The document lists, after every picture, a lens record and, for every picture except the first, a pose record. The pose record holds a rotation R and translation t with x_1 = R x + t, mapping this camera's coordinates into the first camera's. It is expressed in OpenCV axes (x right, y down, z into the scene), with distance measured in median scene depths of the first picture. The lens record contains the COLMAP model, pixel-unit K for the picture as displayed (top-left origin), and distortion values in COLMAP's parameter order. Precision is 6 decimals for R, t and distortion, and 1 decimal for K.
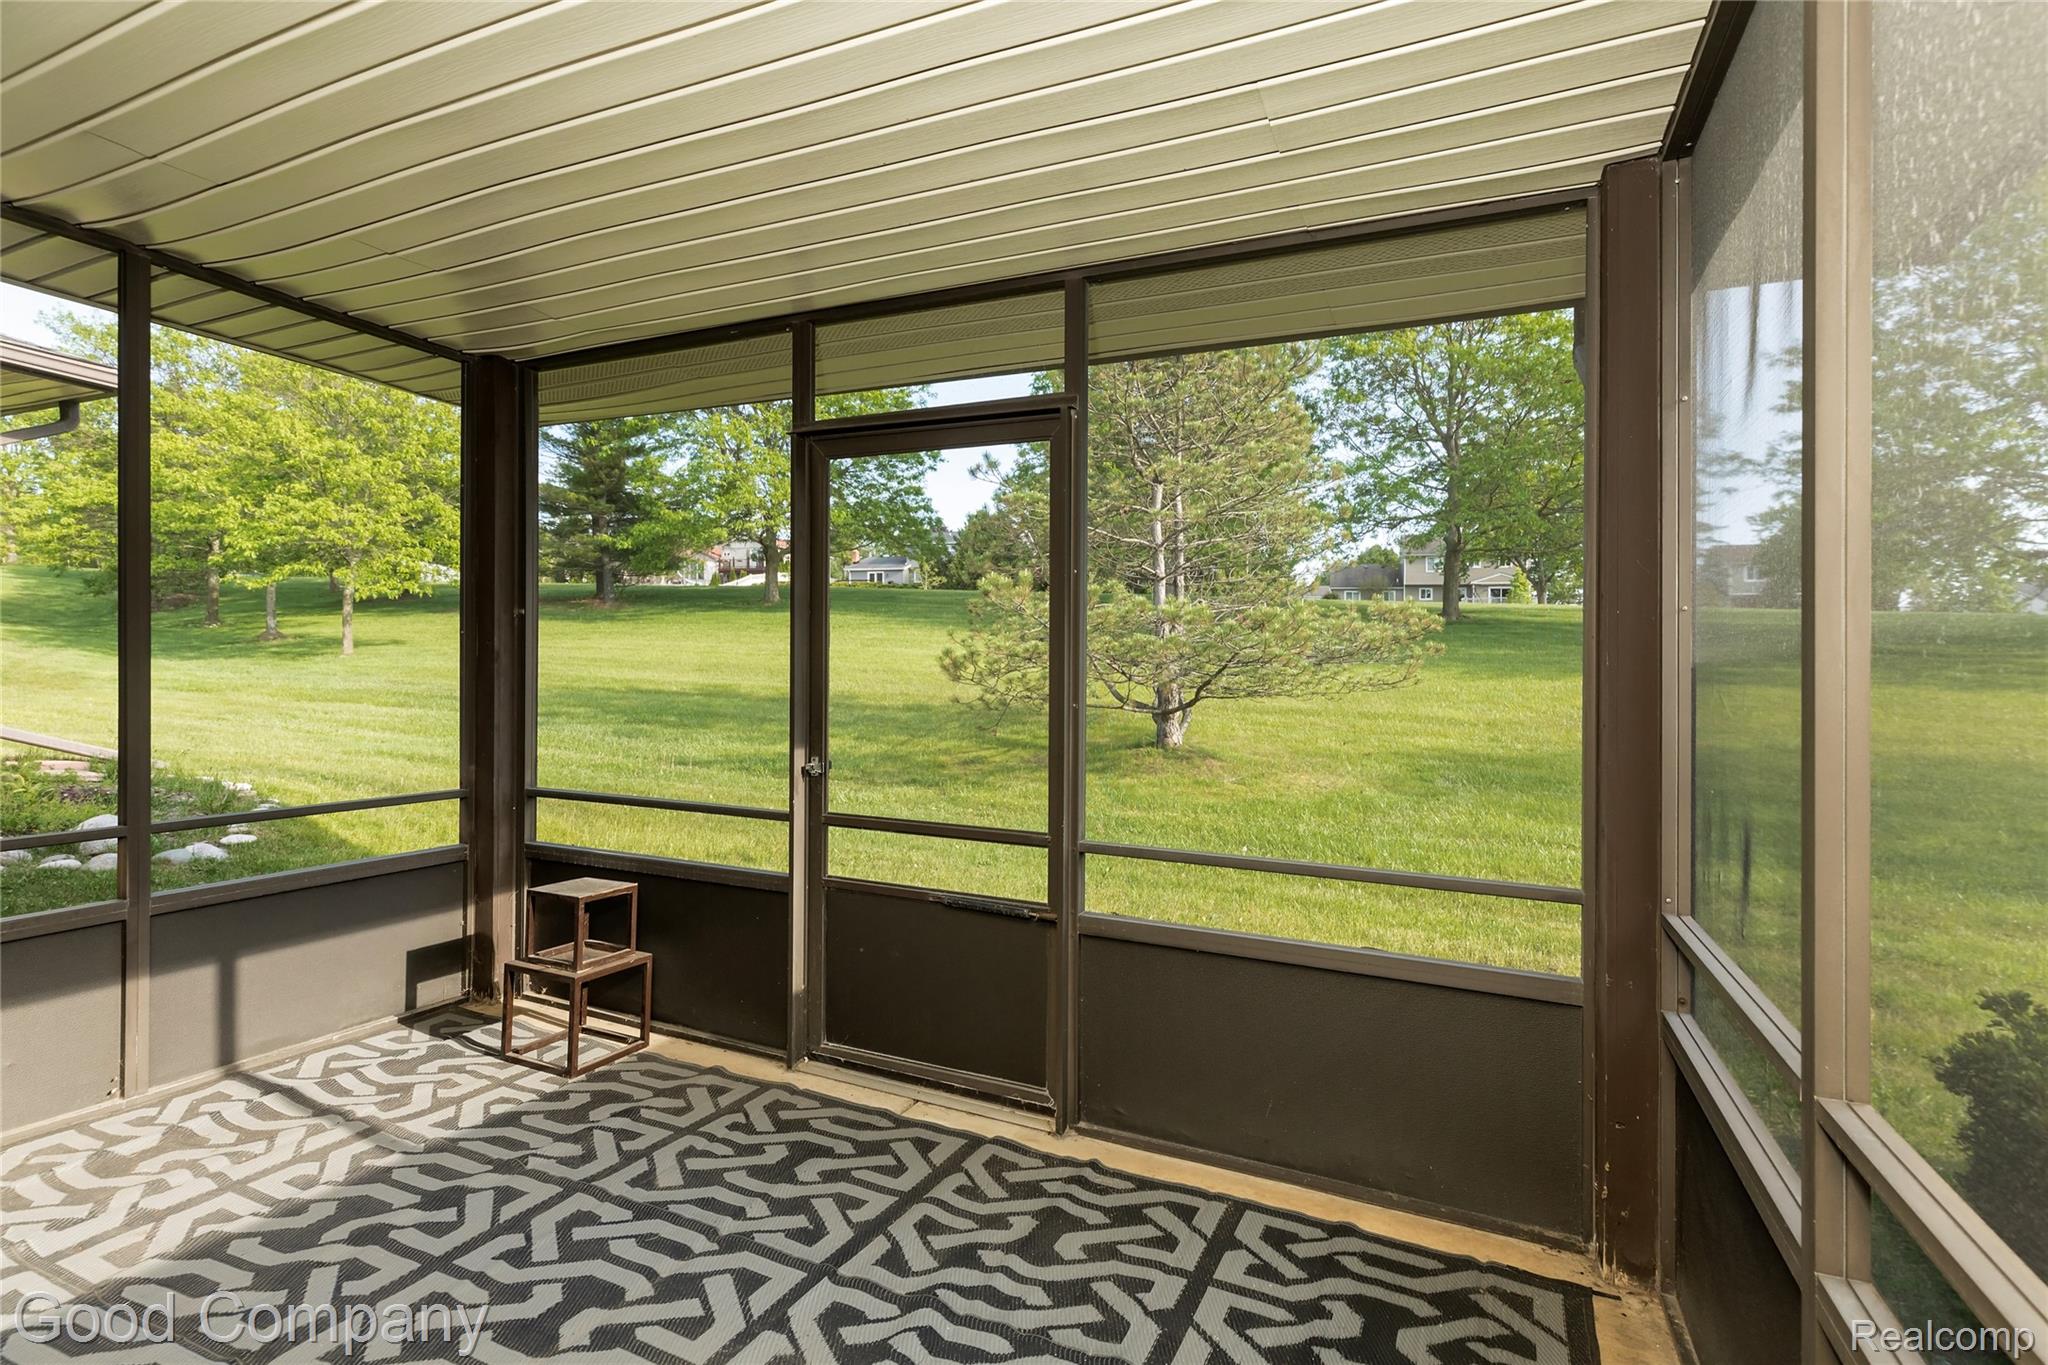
lens RADIAL K [[954.8, 0, 1026.8], [0, 954.8, 671.3], [0, 0, 1]] dist [0.010653, -0.000544]
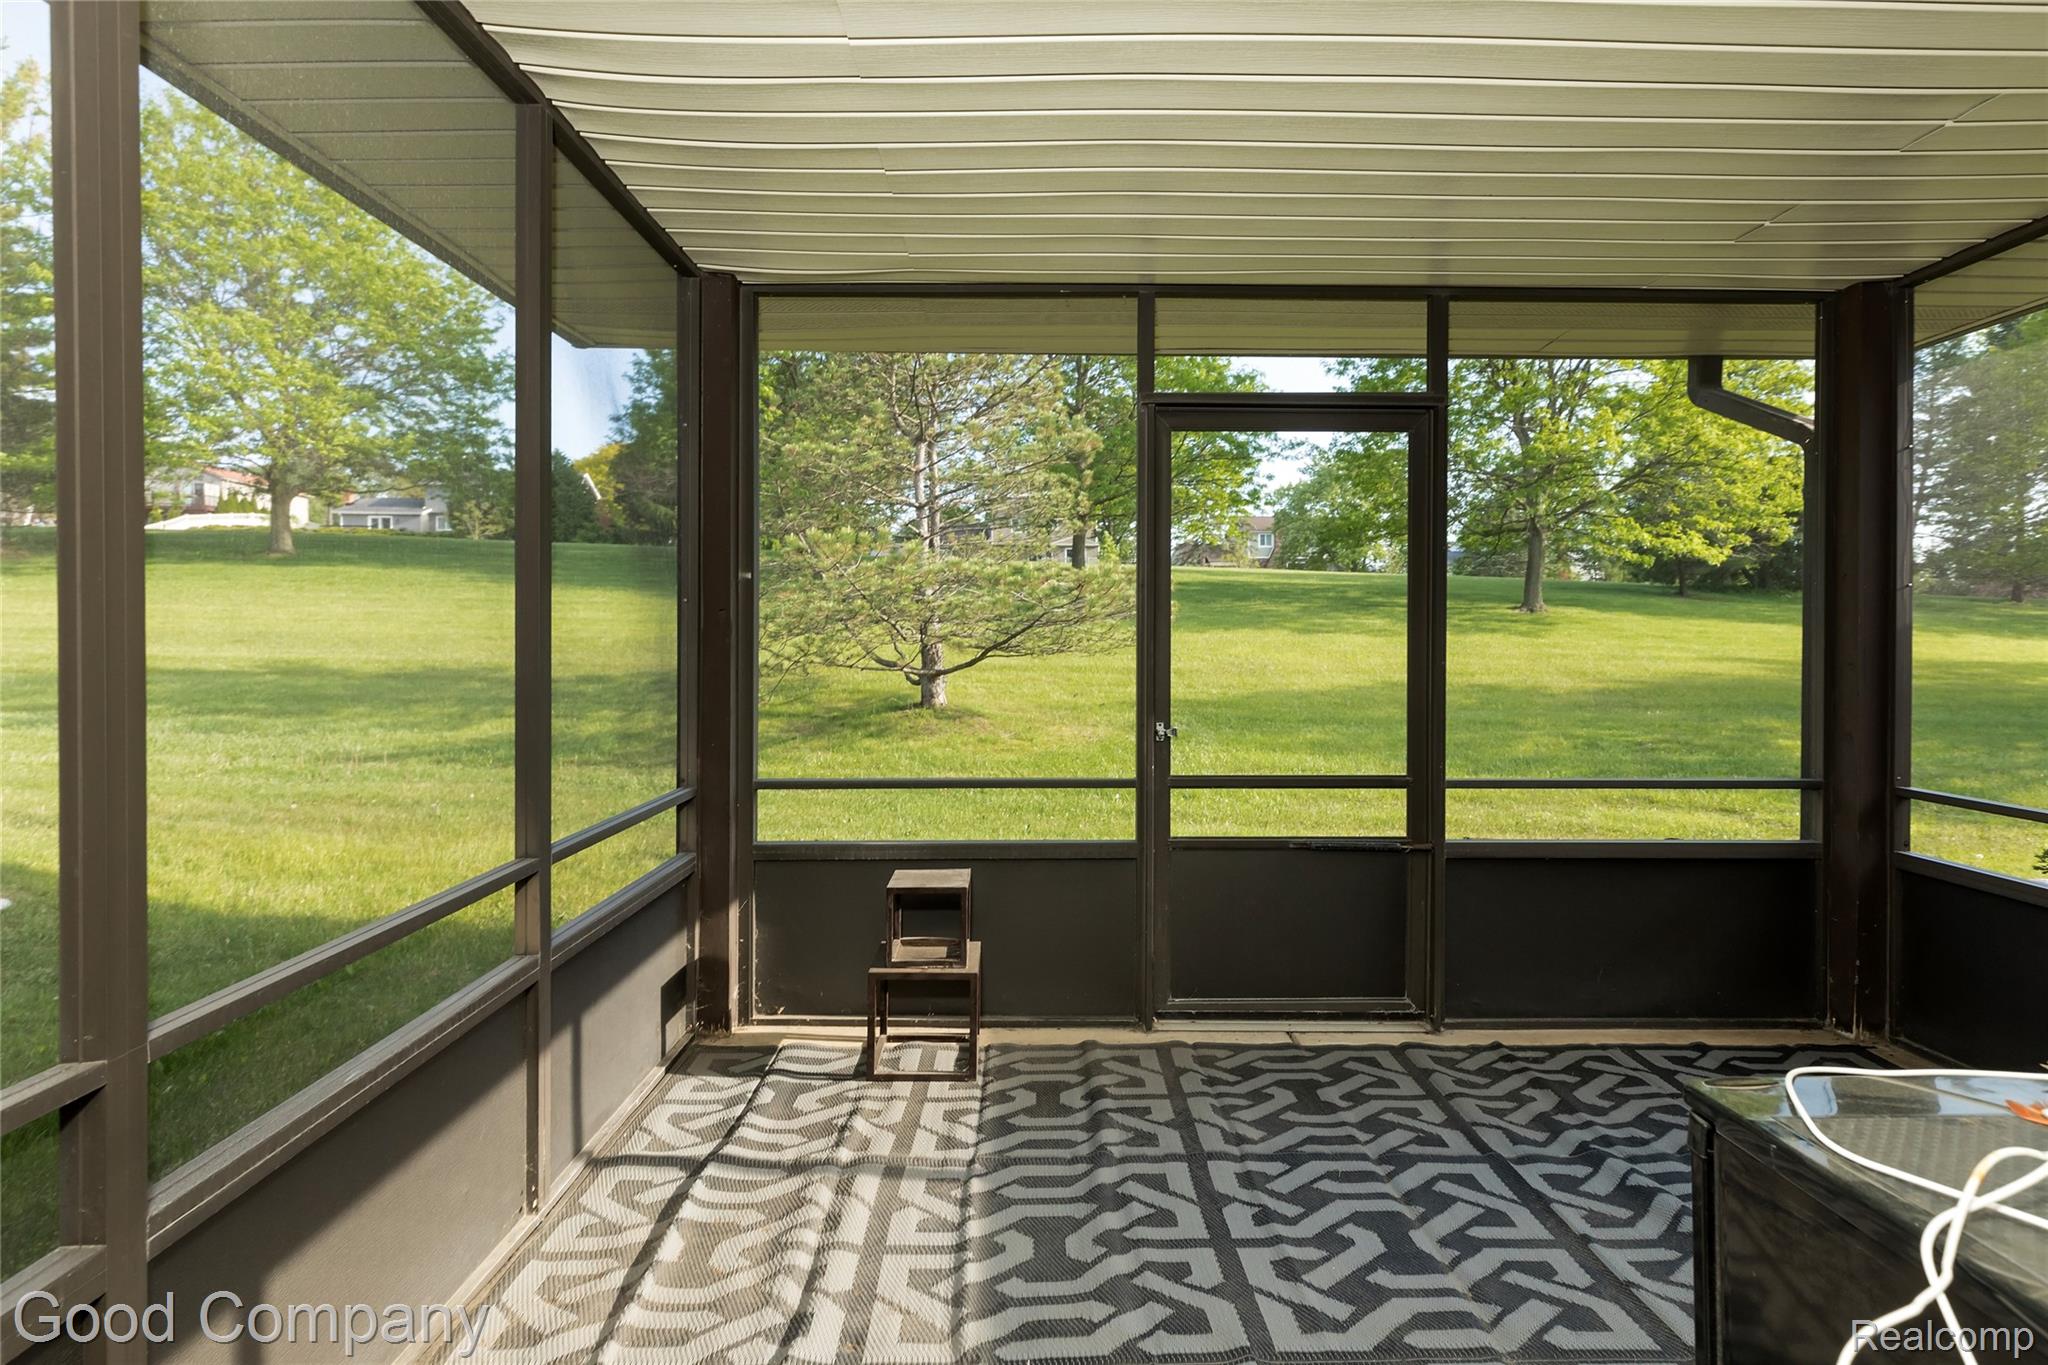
lens RADIAL K [[988.1, 0, 1023.7], [0, 988.1, 639.9], [0, 0, 1]] dist [0.012784, 0.000170]
pose [[0.904971, -0.021385, 0.424936, -0.888736], [0.017433, 0.999761, 0.013187, -0.015755], [-0.425116, -0.004525, 0.905127, 0.120047]]
